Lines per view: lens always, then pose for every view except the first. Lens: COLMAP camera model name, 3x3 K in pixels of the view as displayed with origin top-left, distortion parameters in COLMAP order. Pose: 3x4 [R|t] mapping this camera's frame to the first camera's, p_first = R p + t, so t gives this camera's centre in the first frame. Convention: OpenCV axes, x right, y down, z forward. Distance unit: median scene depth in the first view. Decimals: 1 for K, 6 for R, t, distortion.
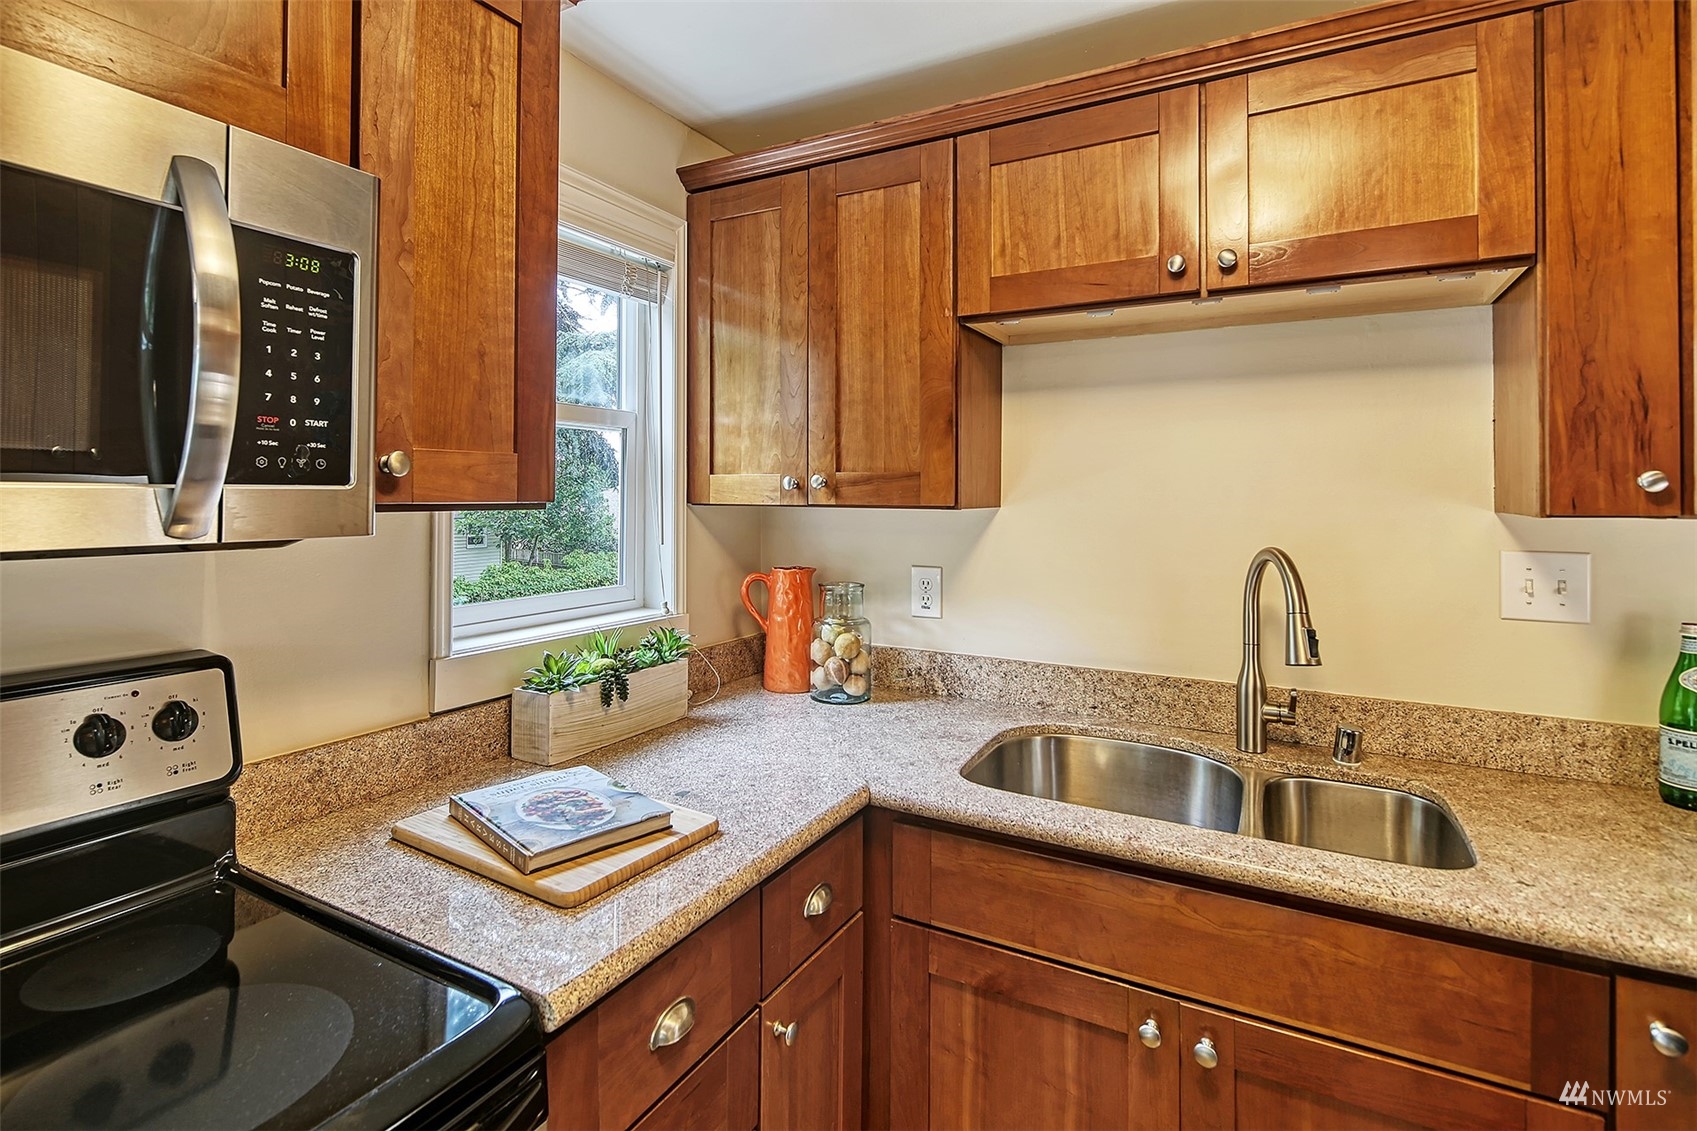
lens RADIAL K [[803.2, 0, 827.1], [0, 803.2, 498.1], [0, 0, 1]] dist [0.000535, -0.001788]
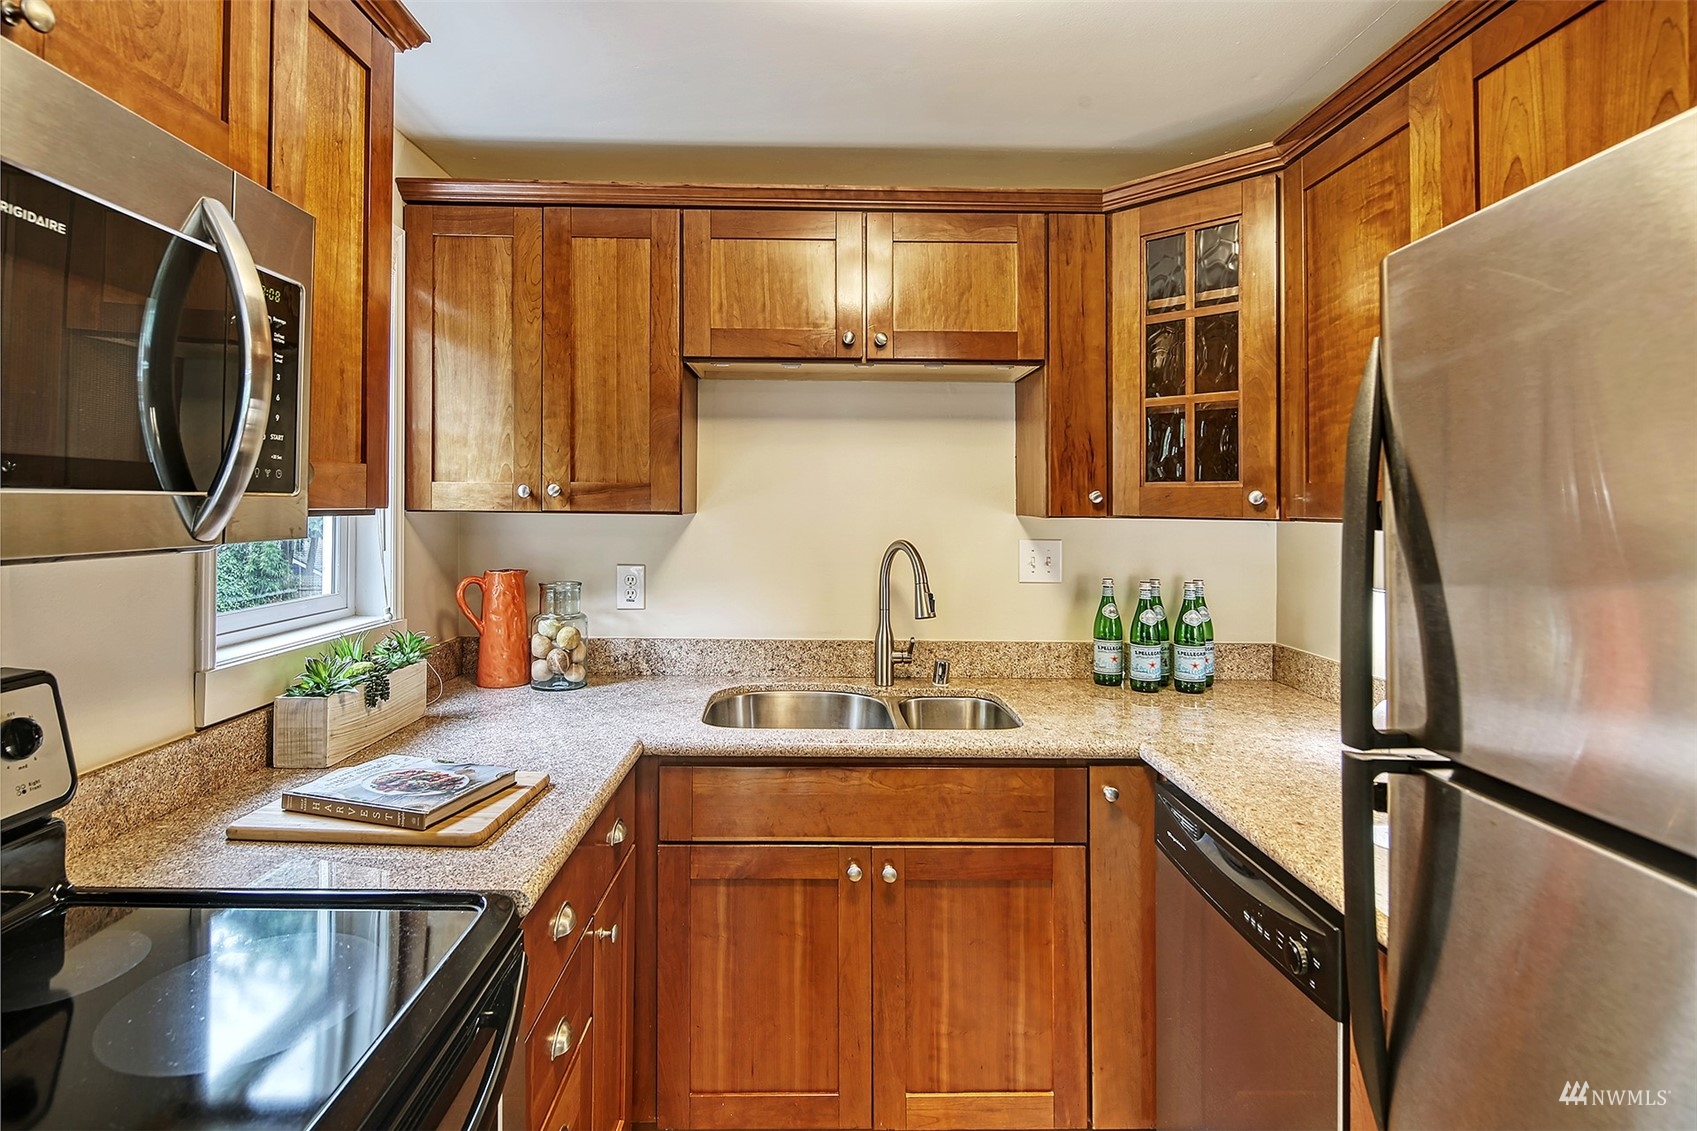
lens RADIAL K [[830.1, 0, 814.5], [0, 830.1, 503.7], [0, 0, 1]] dist [0.000616, -0.000382]
pose [[0.866396, 0.003339, 0.499346, -0.308361], [-0.002610, 0.999994, -0.002159, -0.000172], [-0.499350, 0.000567, 0.866400, -0.201270]]
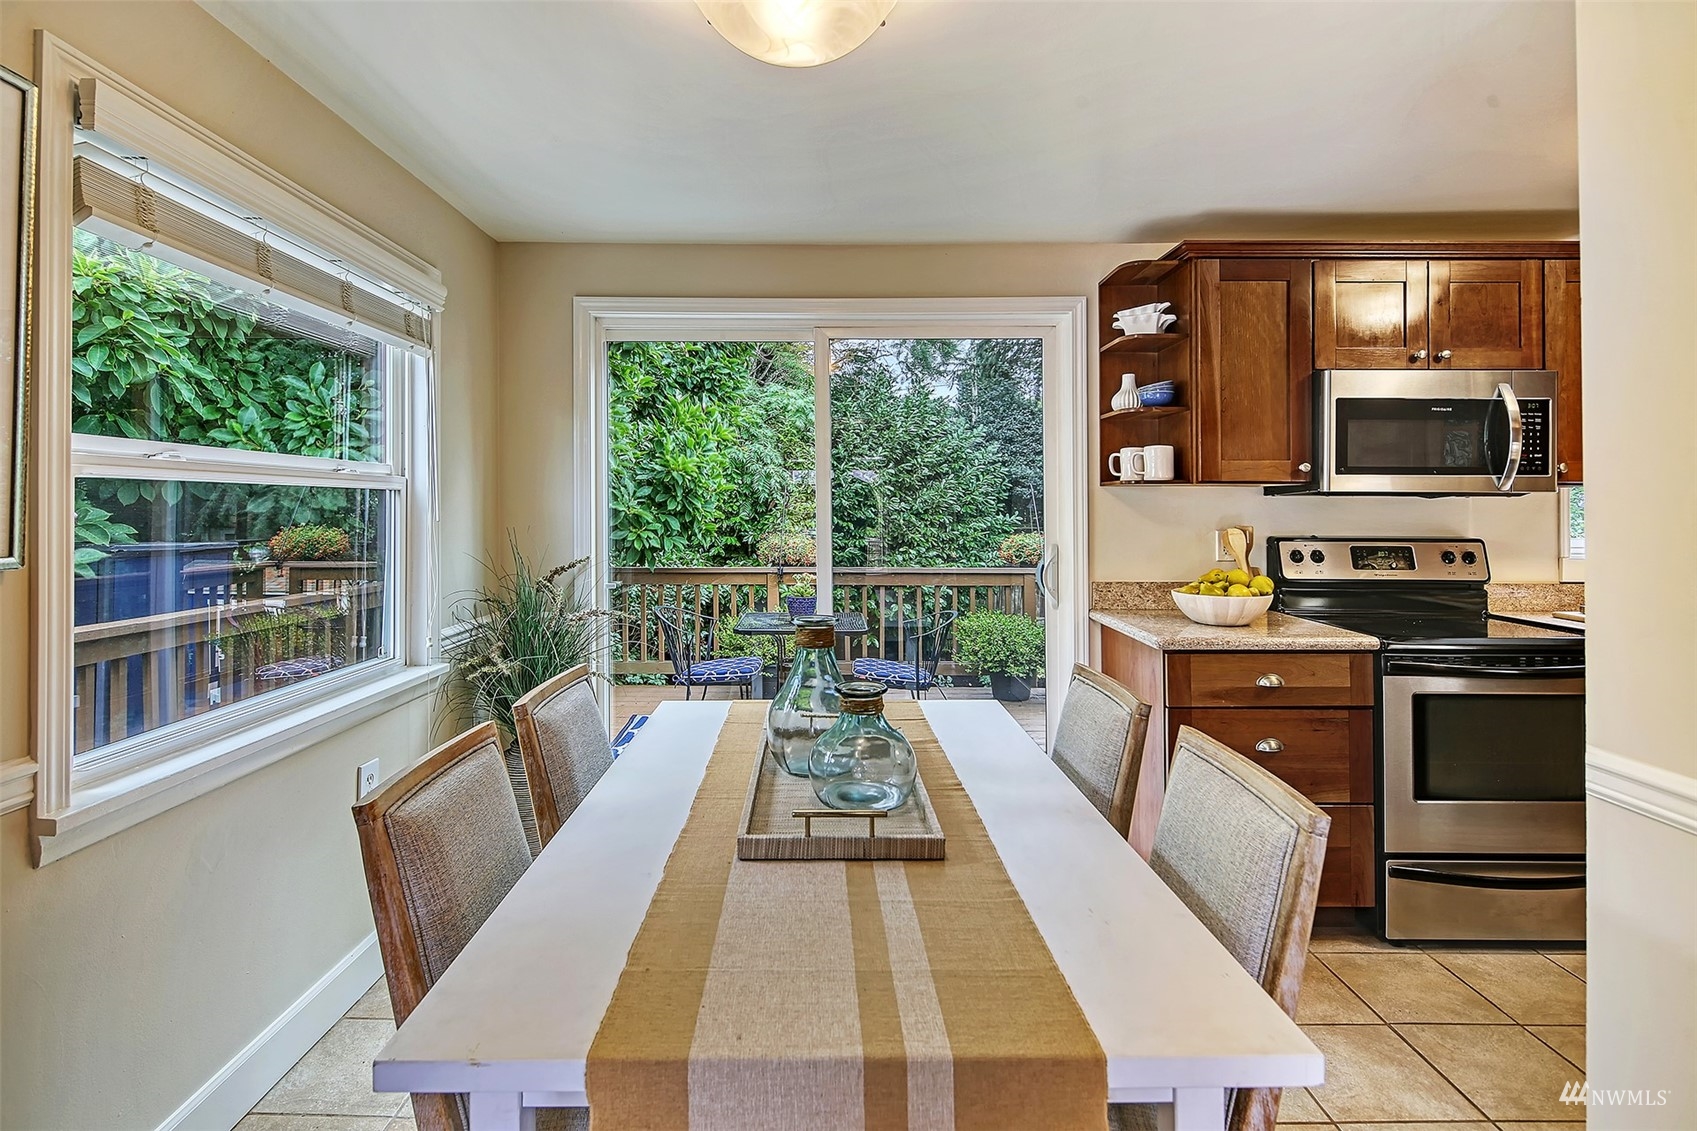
lens RADIAL K [[830.1, 0, 814.5], [0, 830.1, 503.7], [0, 0, 1]] dist [0.000616, -0.000382]
pose [[0.479308, -0.008060, -0.877610, 0.467295], [-0.005107, 0.999915, -0.011973, 0.081289], [0.877632, 0.010221, 0.479226, -1.653733]]
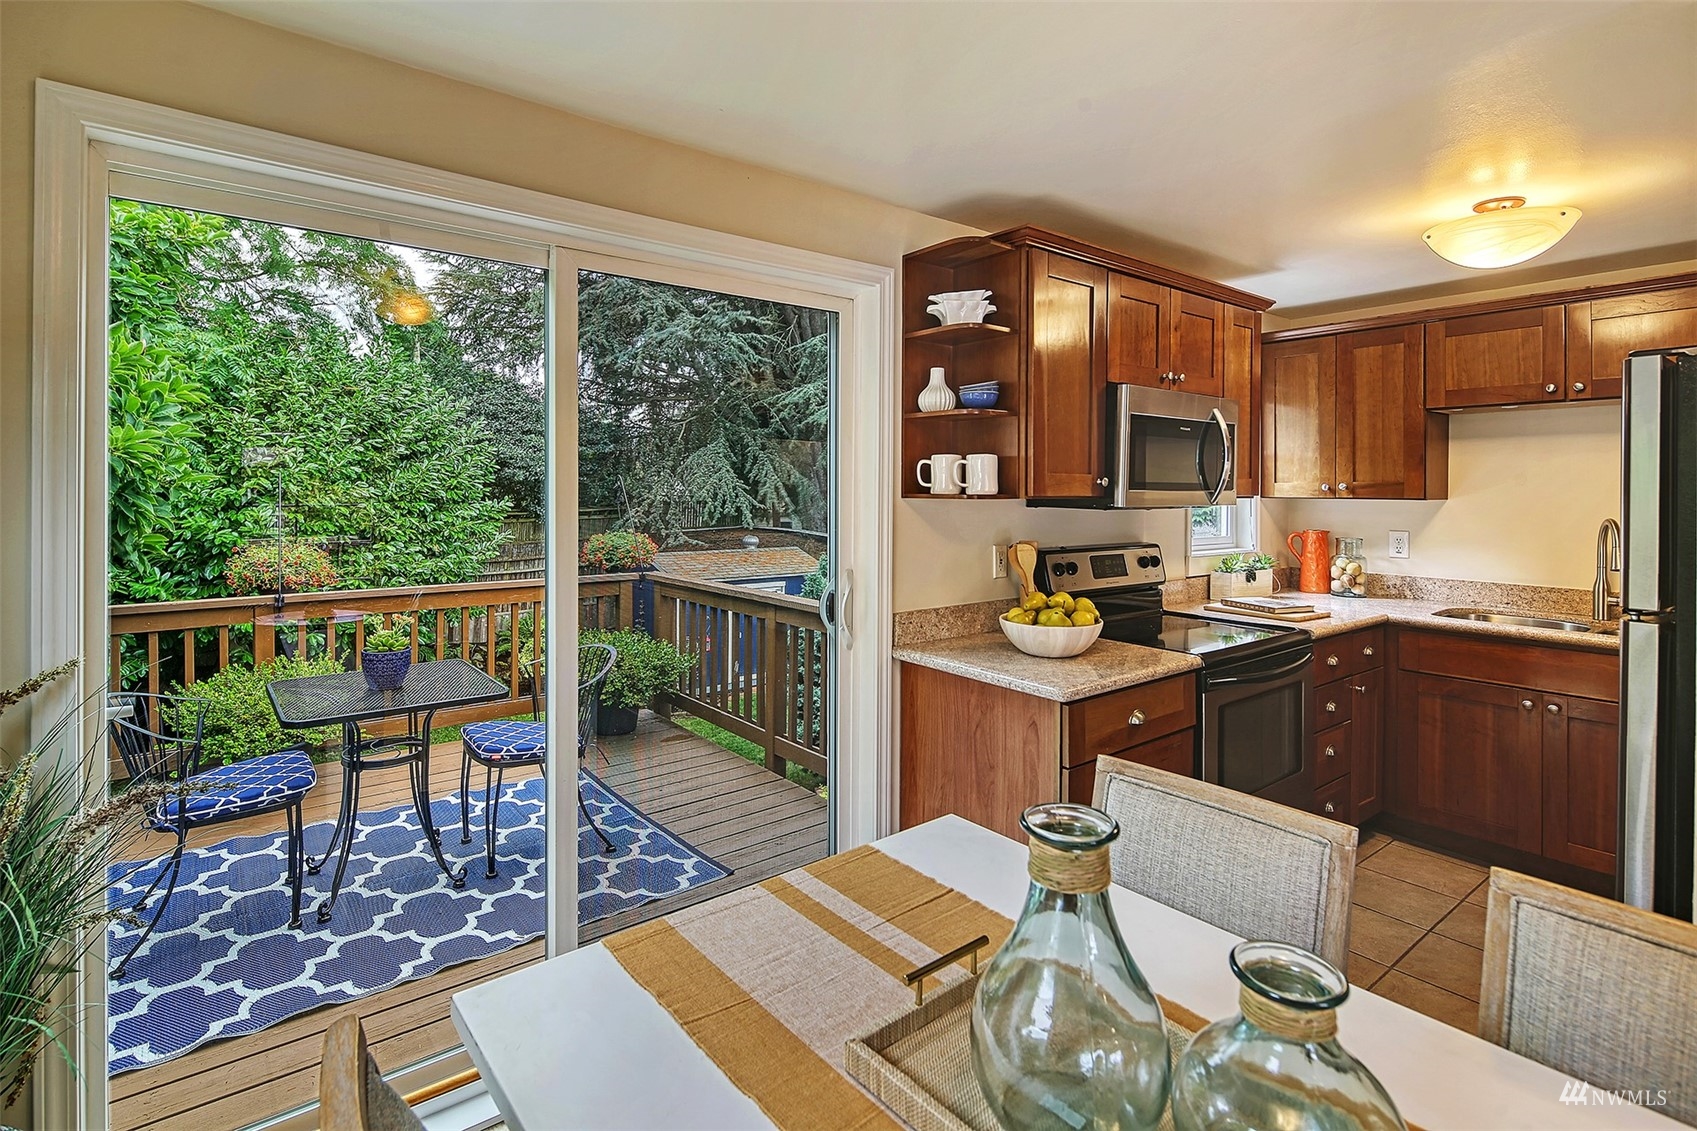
lens RADIAL K [[832.7, 0, 818.7], [0, 832.7, 492.9], [0, 0, 1]] dist [0.000103, -0.000257]
pose [[0.921802, 0.002476, -0.387652, -0.480761], [-0.002725, 0.999996, -0.000091, -0.000481], [0.387651, 0.001140, 0.921806, -1.707535]]
